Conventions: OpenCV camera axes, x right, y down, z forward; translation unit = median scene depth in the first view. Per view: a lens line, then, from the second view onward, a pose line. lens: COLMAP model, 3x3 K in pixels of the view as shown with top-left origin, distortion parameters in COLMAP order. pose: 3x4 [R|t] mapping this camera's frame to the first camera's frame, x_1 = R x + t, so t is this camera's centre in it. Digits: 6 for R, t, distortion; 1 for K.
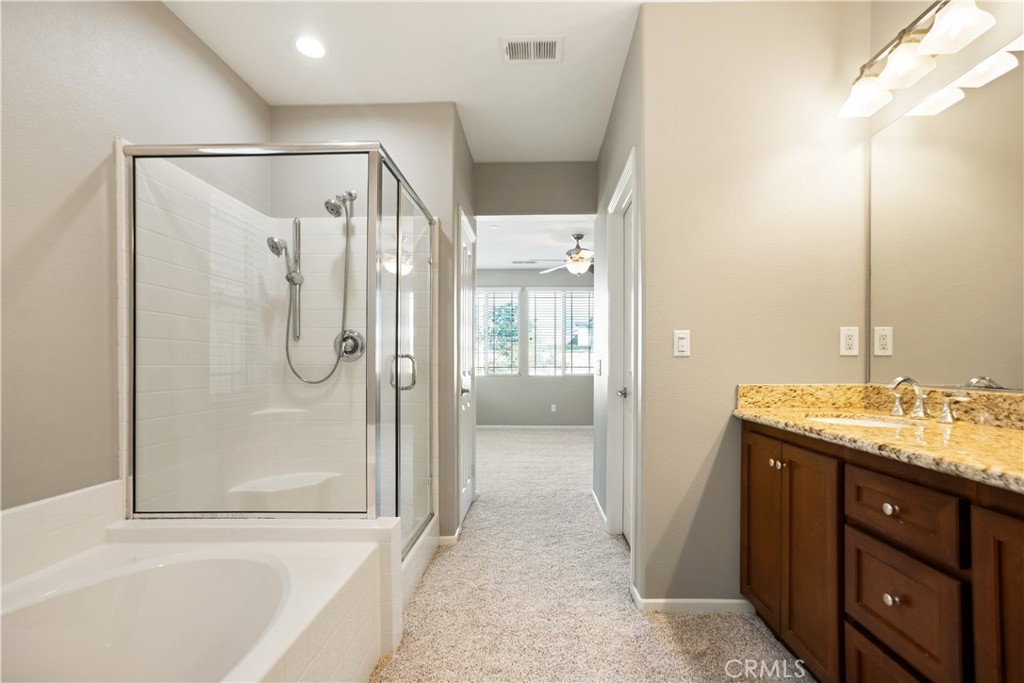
lens RADIAL K [[473.6, 0, 512.8], [0, 473.6, 358.1], [0, 0, 1]] dist [-0.055669, 0.033110]
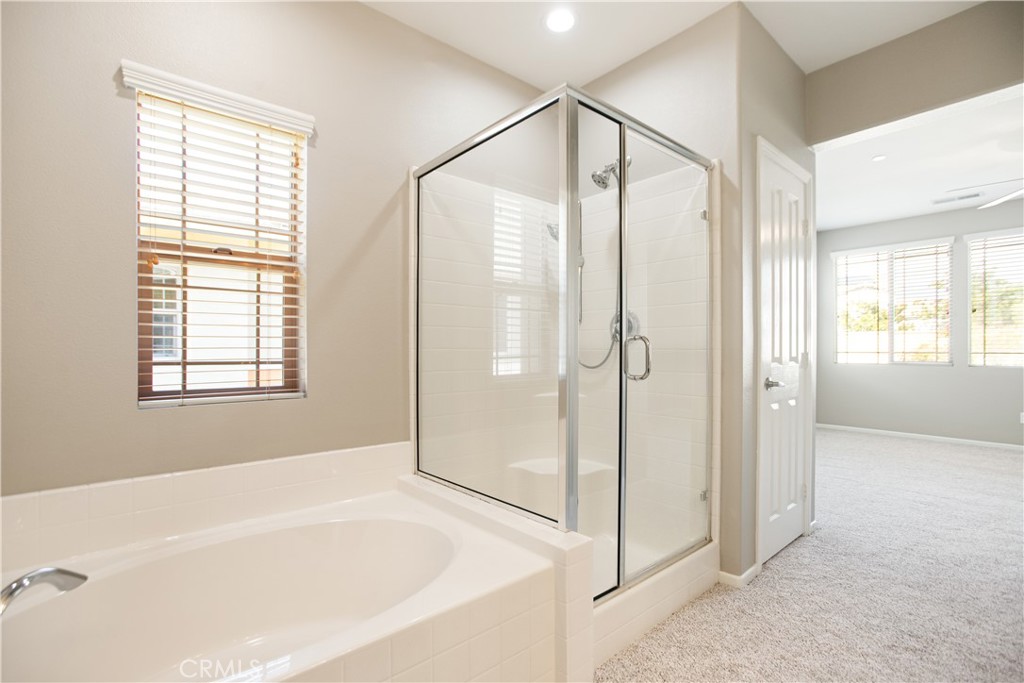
lens RADIAL K [[462.2, 0, 511.3], [0, 462.2, 345.4], [0, 0, 1]] dist [-0.049589, 0.023593]
pose [[0.683030, -0.005170, -0.730372, 0.159601], [0.009417, 0.999954, 0.001728, 0.004434], [0.730330, -0.008058, 0.683047, 0.244733]]
